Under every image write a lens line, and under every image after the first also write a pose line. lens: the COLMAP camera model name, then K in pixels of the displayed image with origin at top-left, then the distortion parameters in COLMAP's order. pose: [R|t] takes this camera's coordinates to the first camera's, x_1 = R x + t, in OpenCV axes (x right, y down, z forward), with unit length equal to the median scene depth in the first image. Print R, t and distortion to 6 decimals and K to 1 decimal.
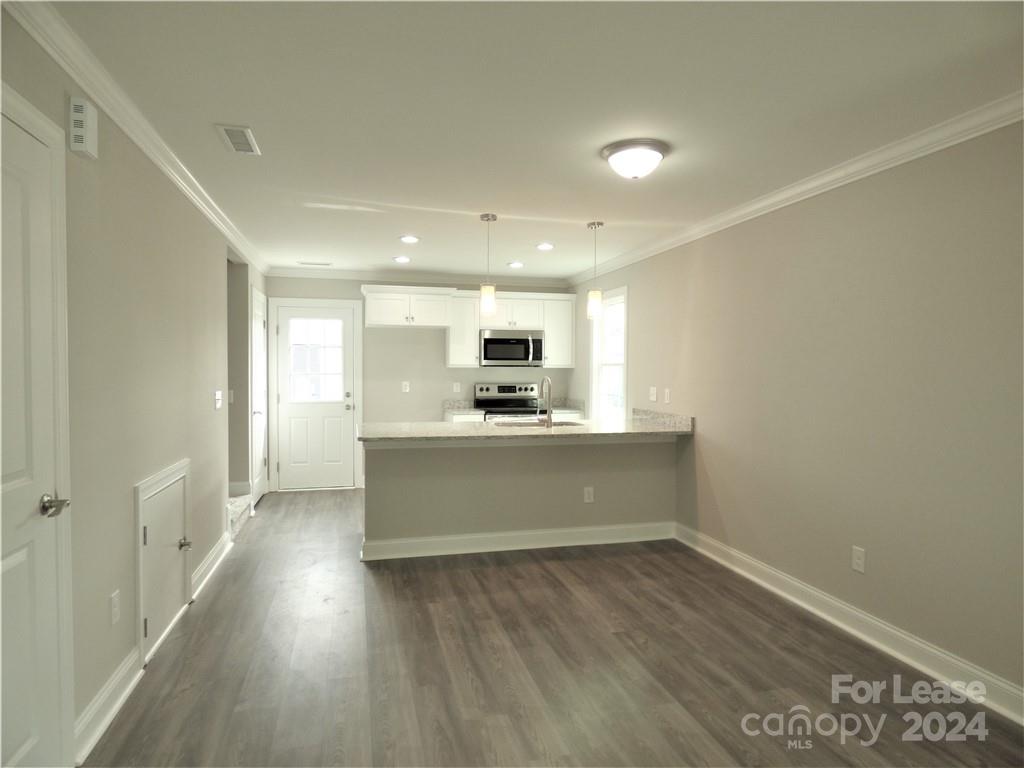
lens RADIAL K [[610.2, 0, 511.2], [0, 610.2, 380.2], [0, 0, 1]] dist [-0.014305, -0.000923]
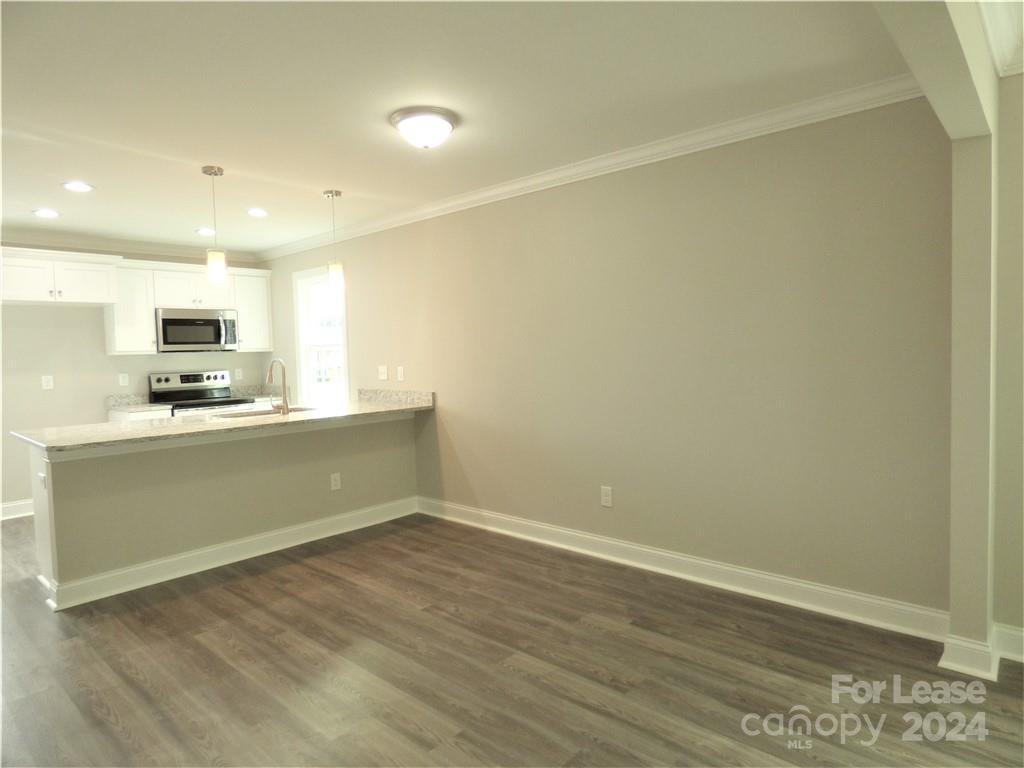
lens RADIAL K [[610.2, 0, 511.2], [0, 610.2, 380.2], [0, 0, 1]] dist [-0.014305, -0.000923]
pose [[0.834191, -0.055633, 0.548663, -0.154252], [0.043111, 0.998433, 0.035692, 0.009268], [-0.549789, -0.006121, 0.835281, 0.063388]]
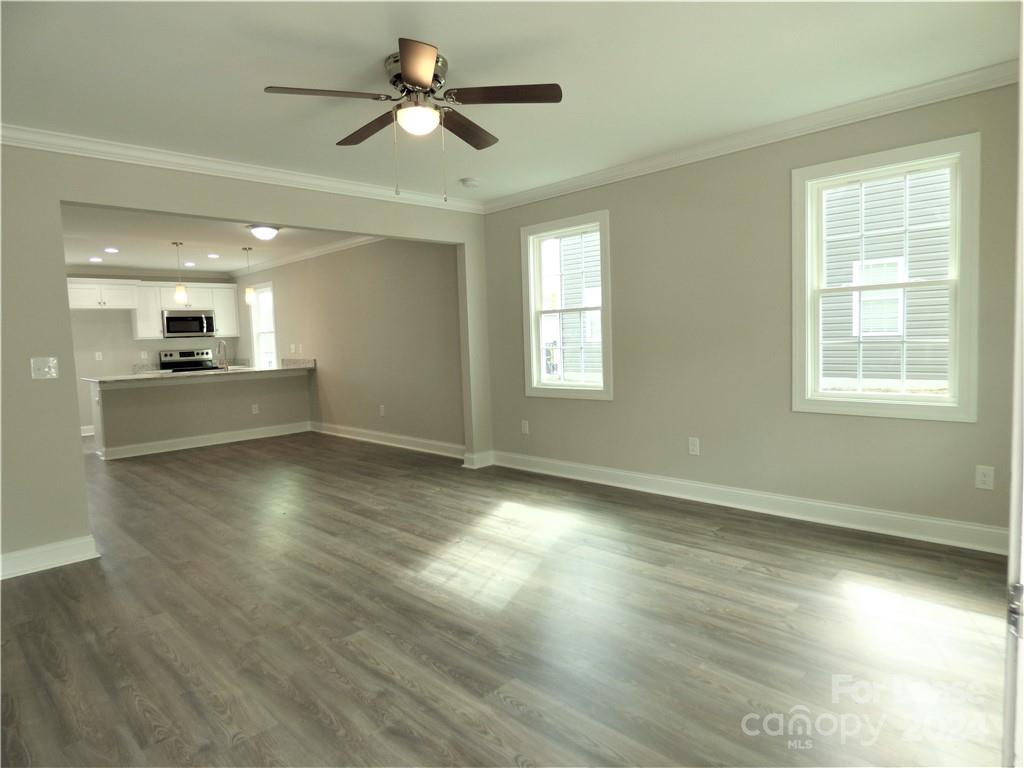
lens RADIAL K [[610.2, 0, 511.2], [0, 610.2, 380.2], [0, 0, 1]] dist [-0.014305, -0.000923]
pose [[0.864341, -0.074657, 0.497334, -0.091029], [0.052707, 0.996921, 0.058051, 0.048328], [-0.500136, -0.023963, 0.865615, -0.799927]]
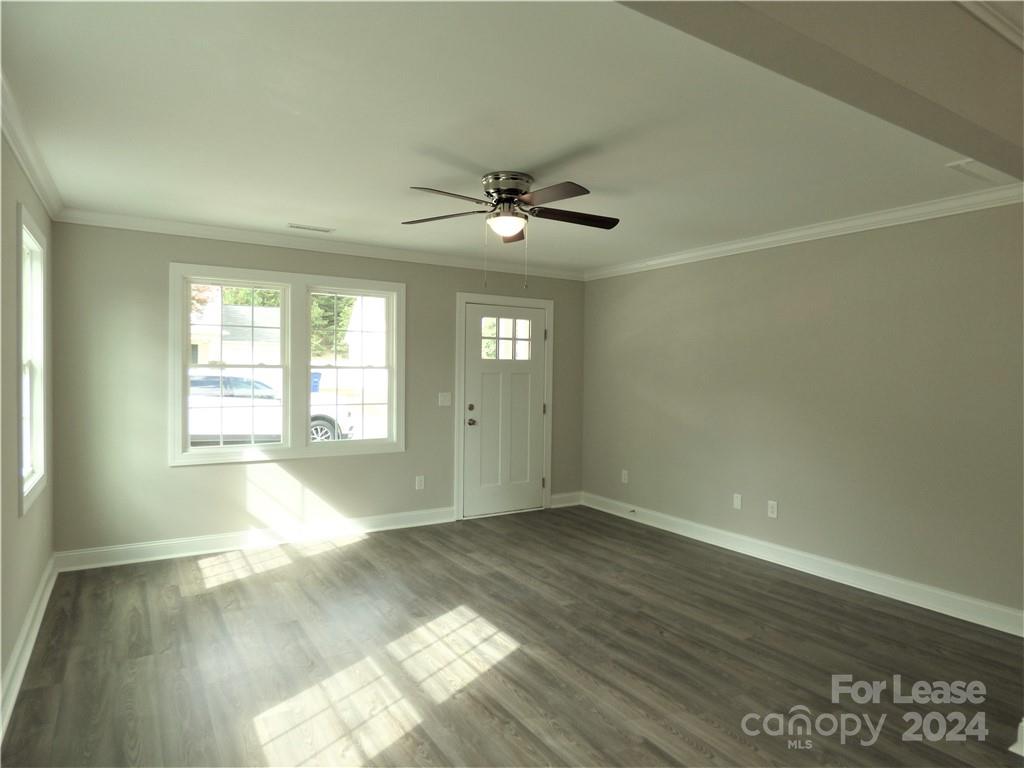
lens RADIAL K [[622.4, 0, 509.8], [0, 622.4, 375.9], [0, 0, 1]] dist [0.000951, 0.000583]
pose [[-0.953412, -0.011988, -0.301433, 0.346644], [-0.021787, 0.999337, 0.029168, -0.014859], [0.300884, 0.034377, -0.953041, 0.433254]]
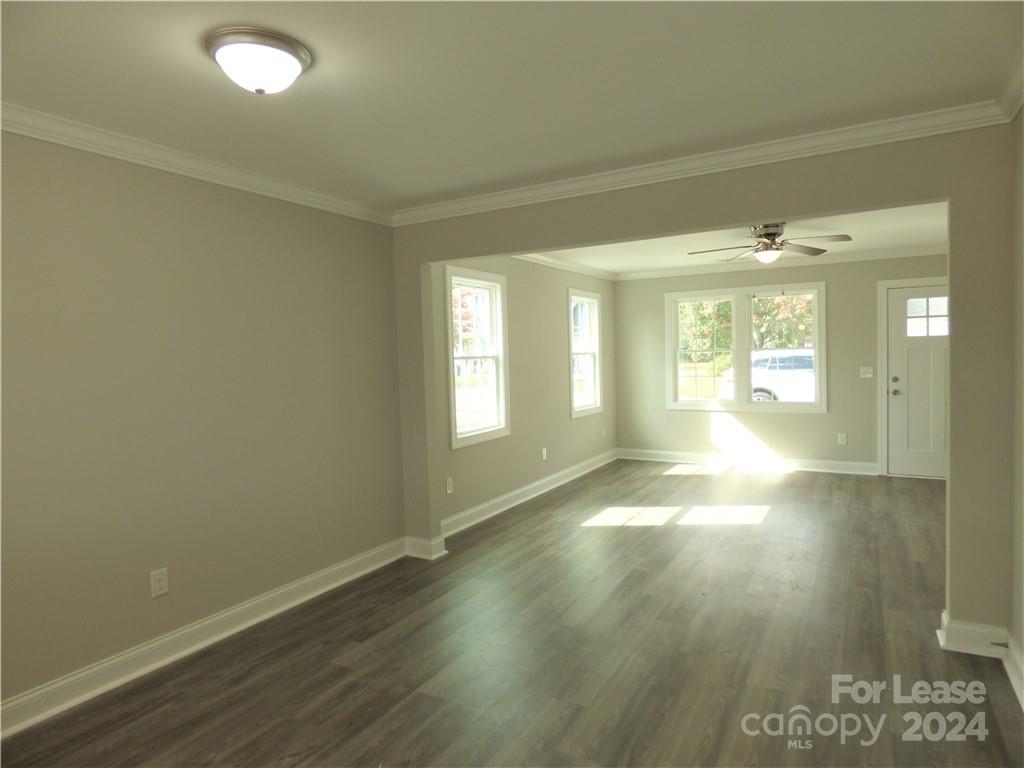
lens RADIAL K [[610.2, 0, 511.2], [0, 610.2, 380.2], [0, 0, 1]] dist [-0.014305, -0.000923]
pose [[-0.714320, -0.011590, 0.699723, -0.294680], [0.040351, 0.997517, 0.057715, -0.027966], [-0.698655, 0.069461, -0.712079, 0.829022]]
